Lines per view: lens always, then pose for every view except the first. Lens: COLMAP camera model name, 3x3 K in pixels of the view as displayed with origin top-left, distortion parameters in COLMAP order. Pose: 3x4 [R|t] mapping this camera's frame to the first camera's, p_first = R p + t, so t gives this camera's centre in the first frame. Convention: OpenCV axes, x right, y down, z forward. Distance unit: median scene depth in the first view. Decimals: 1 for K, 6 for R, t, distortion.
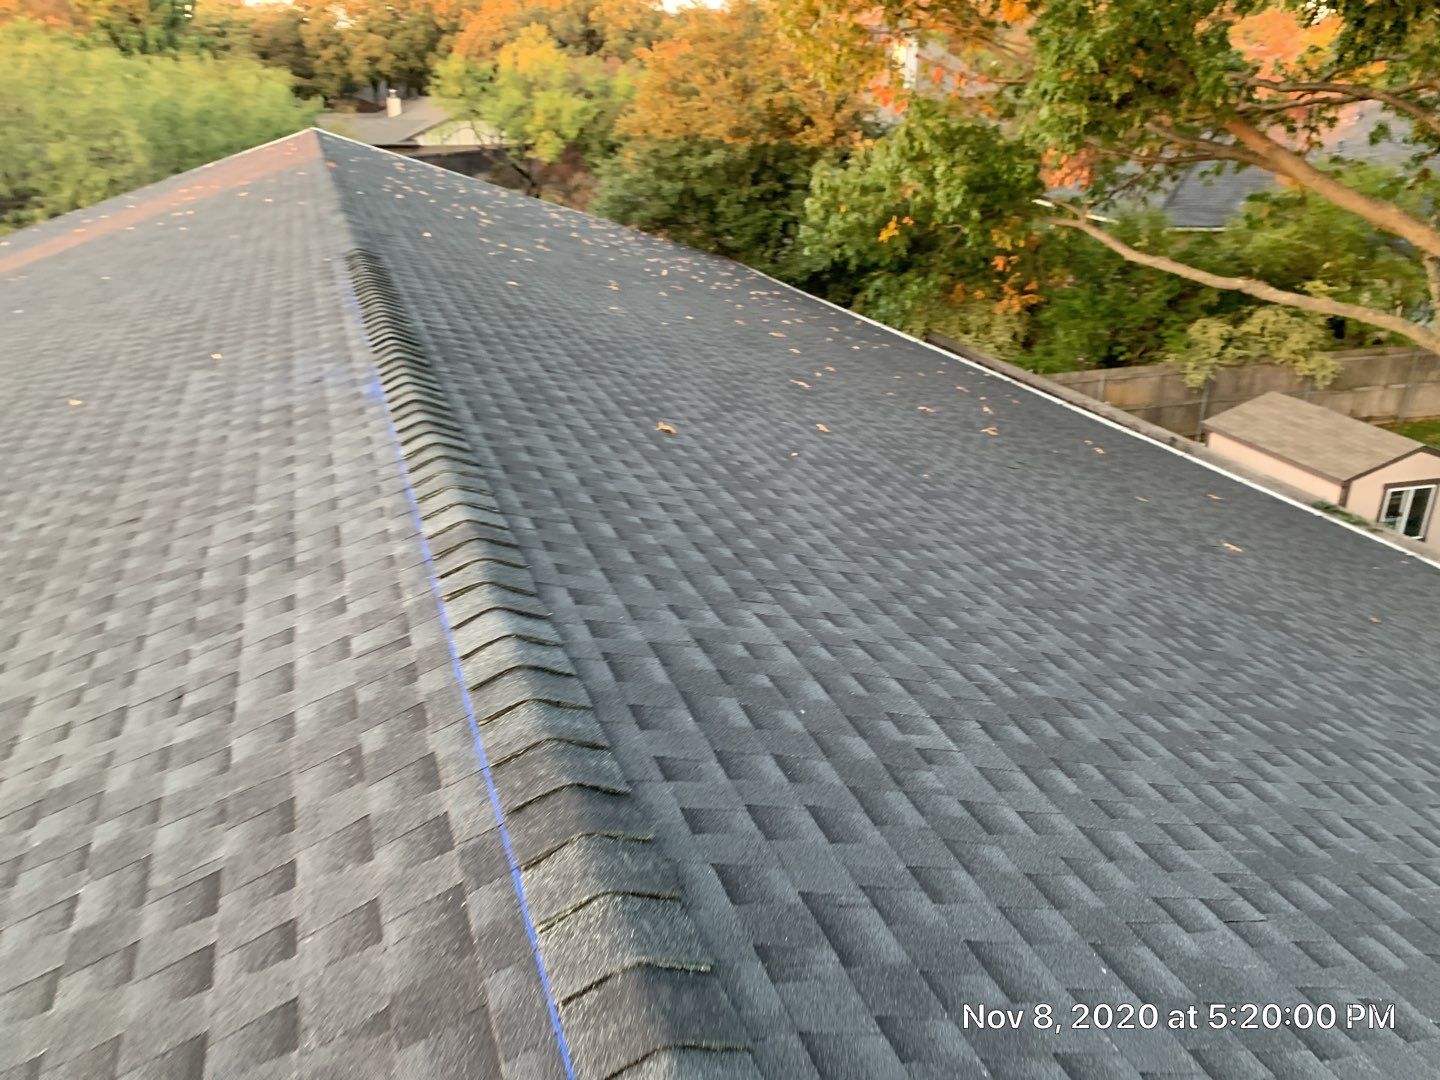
lens RADIAL K [[1125.5, 0, 723.2], [0, 1125.5, 504.4], [0, 0, 1]] dist [0.004660, 0.019018]
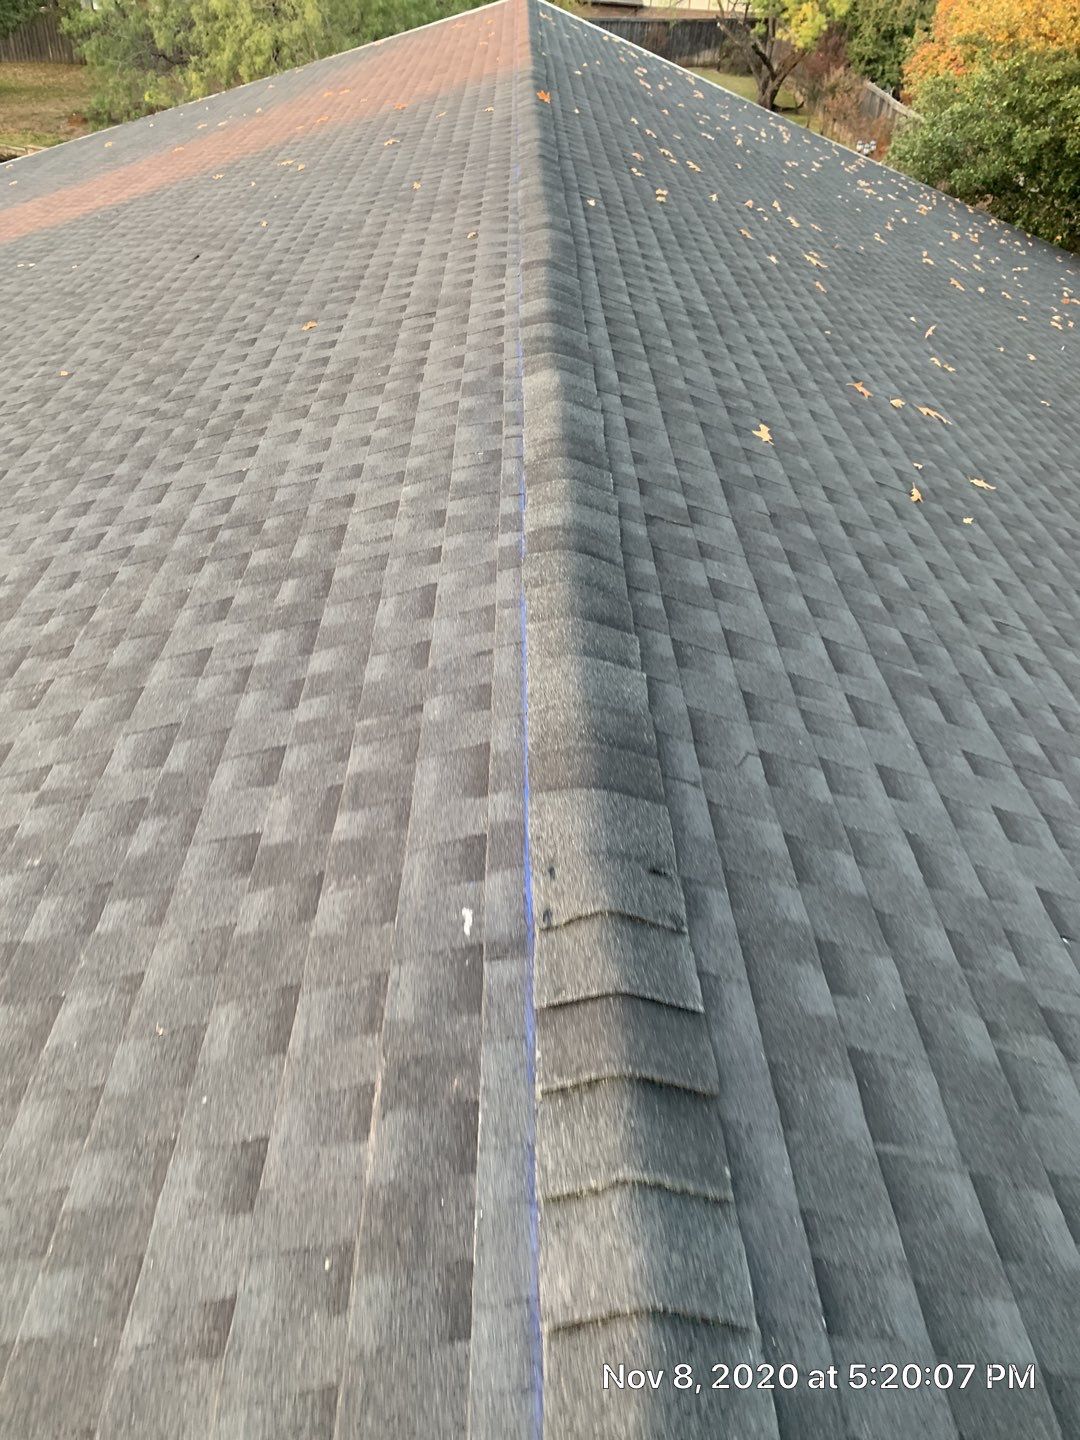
lens RADIAL K [[1089.0, 0, 542.3], [0, 1089.0, 725.5], [0, 0, 1]] dist [0.043639, -0.039167]
pose [[0.946684, 0.231799, -0.223739, -0.086682], [-0.163730, 0.944281, 0.285527, -0.089508], [0.277458, -0.233670, 0.931888, 0.232400]]
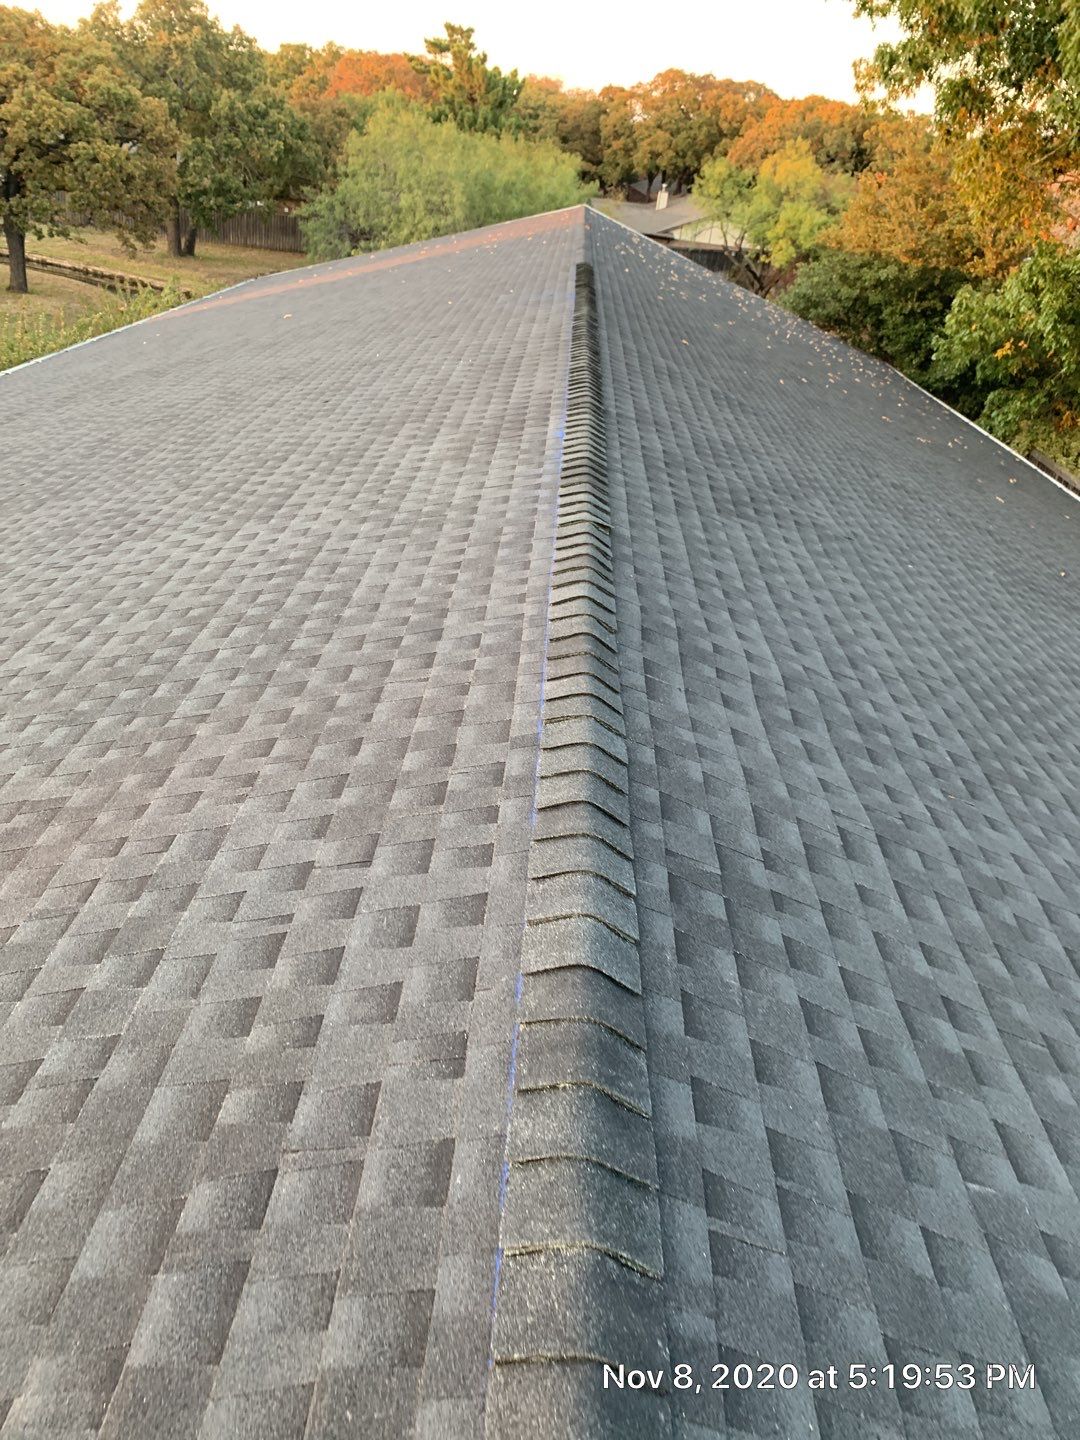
lens RADIAL K [[1099.6, 0, 537.7], [0, 1099.6, 705.4], [0, 0, 1]] dist [0.032134, -0.027442]
pose [[0.922297, 0.259792, -0.286141, 0.096953], [-0.236762, 0.964976, 0.112981, 0.088060], [0.305471, -0.036454, 0.951503, -0.241764]]
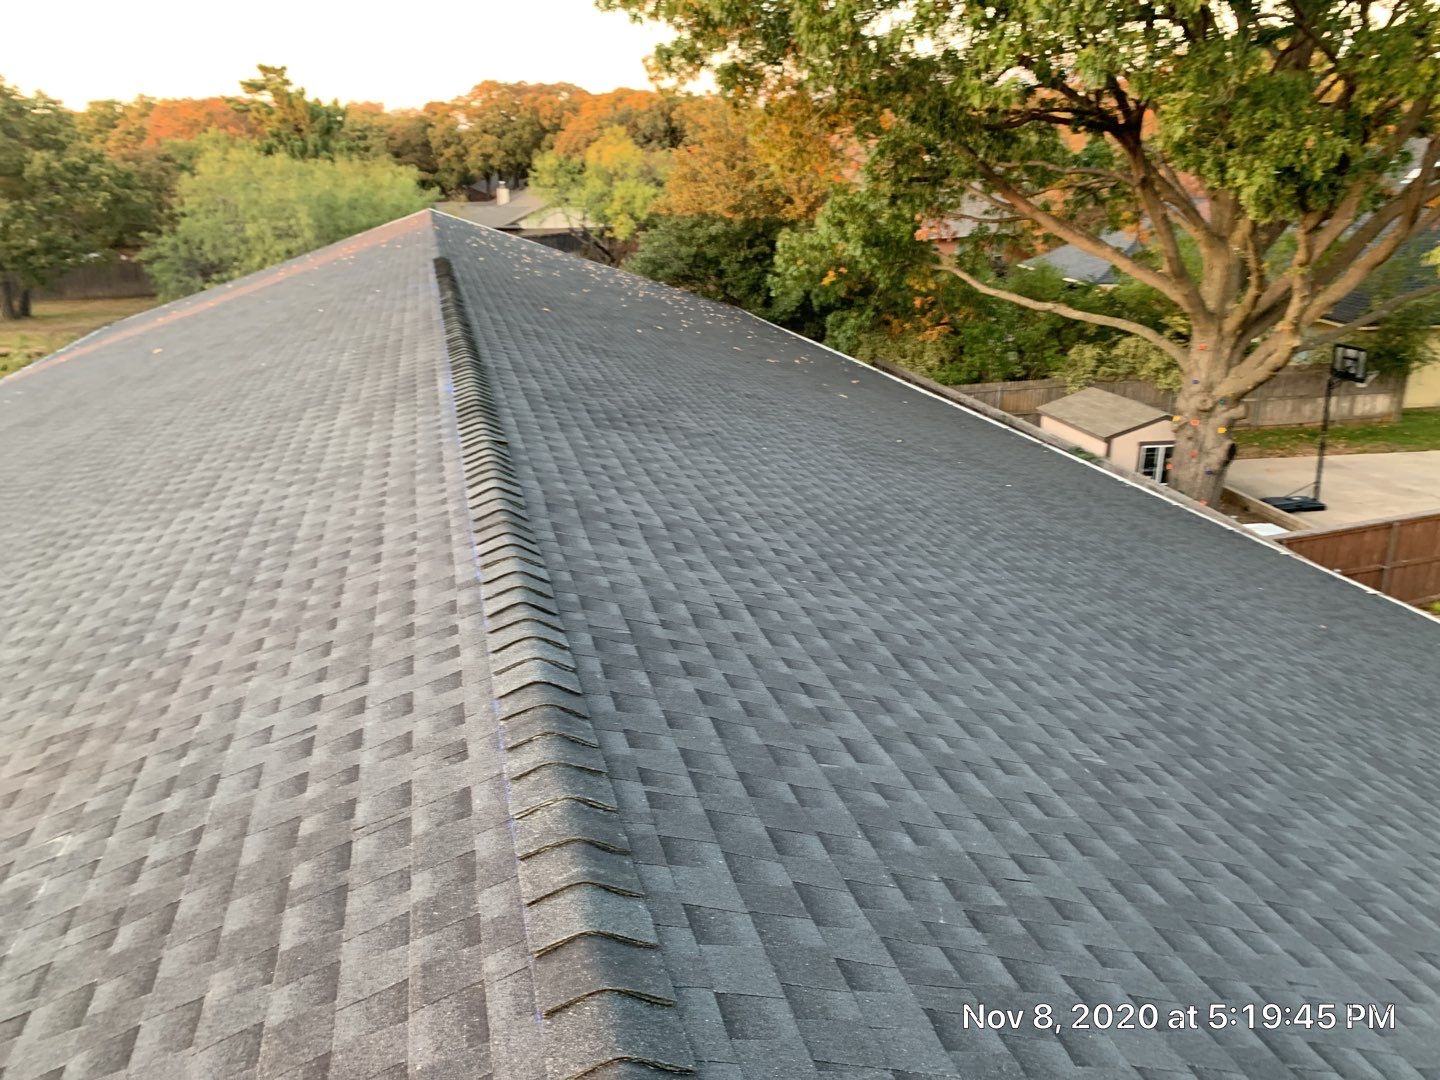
lens RADIAL K [[1100.0, 0, 689.3], [0, 1100.0, 536.2], [0, 0, 1]] dist [0.030983, -0.013326]
pose [[0.993145, 0.021943, -0.114811, 0.108665], [-0.026362, 0.998963, -0.037117, 0.100851], [0.113878, 0.039889, 0.992694, -0.273048]]
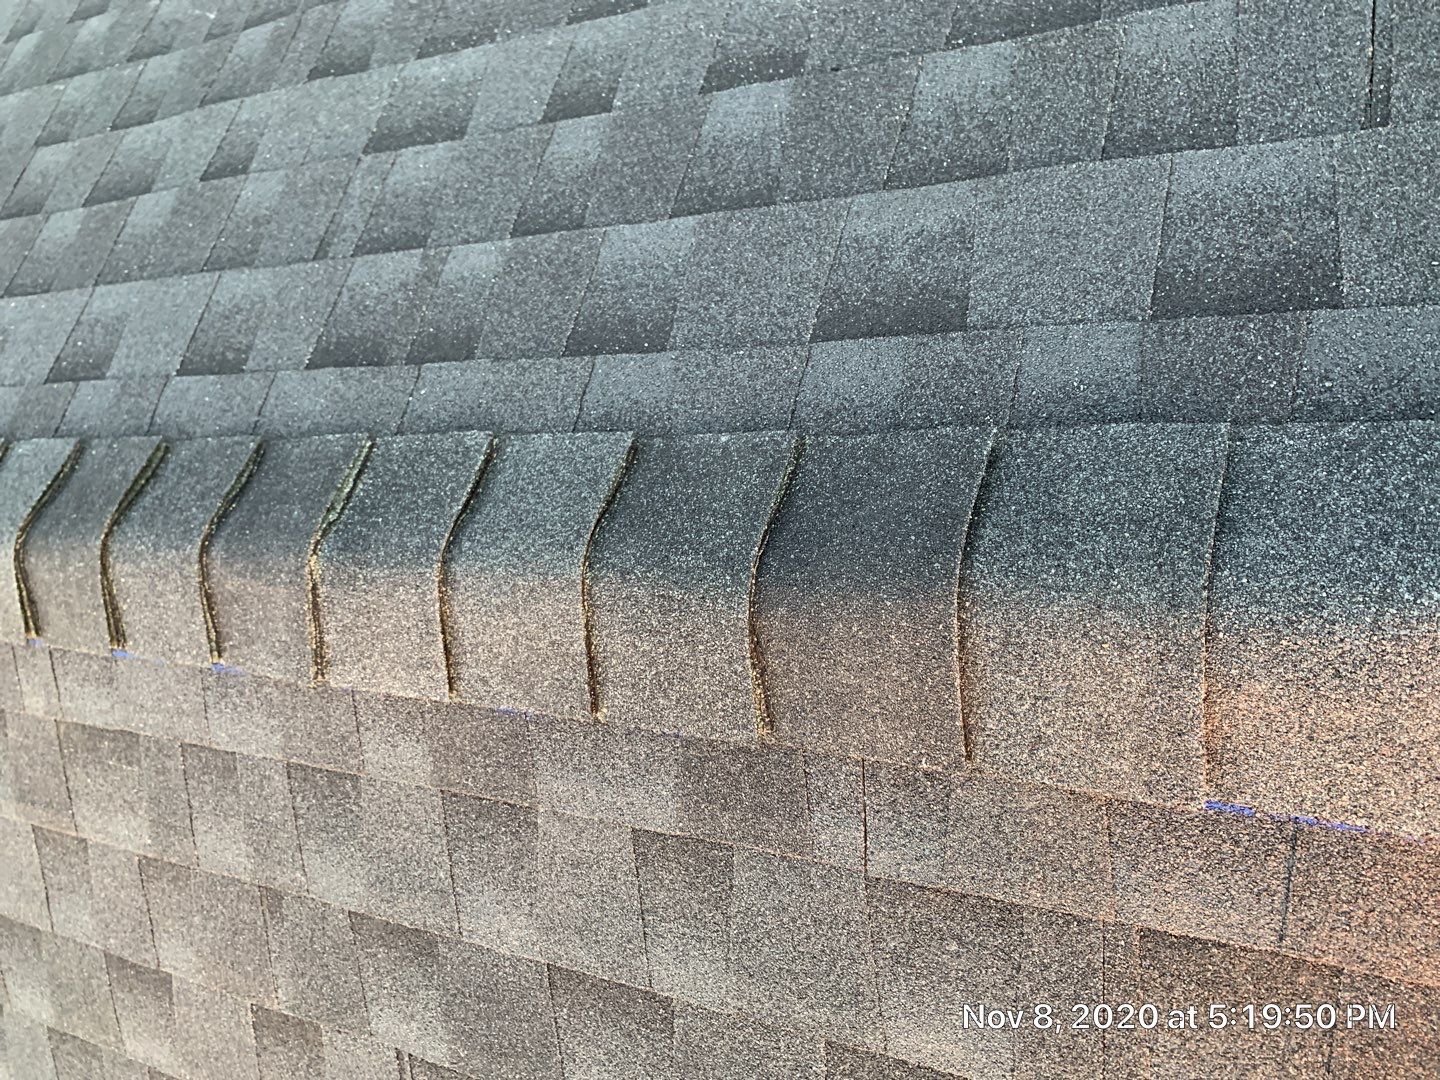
lens RADIAL K [[1083.1, 0, 724.7], [0, 1083.1, 532.0], [0, 0, 1]] dist [0.078730, -0.113284]
pose [[0.373483, -0.923984, -0.082249, 0.108856], [0.726380, 0.236155, 0.645448, 0.115608], [-0.576961, -0.300807, 0.759363, -0.251058]]
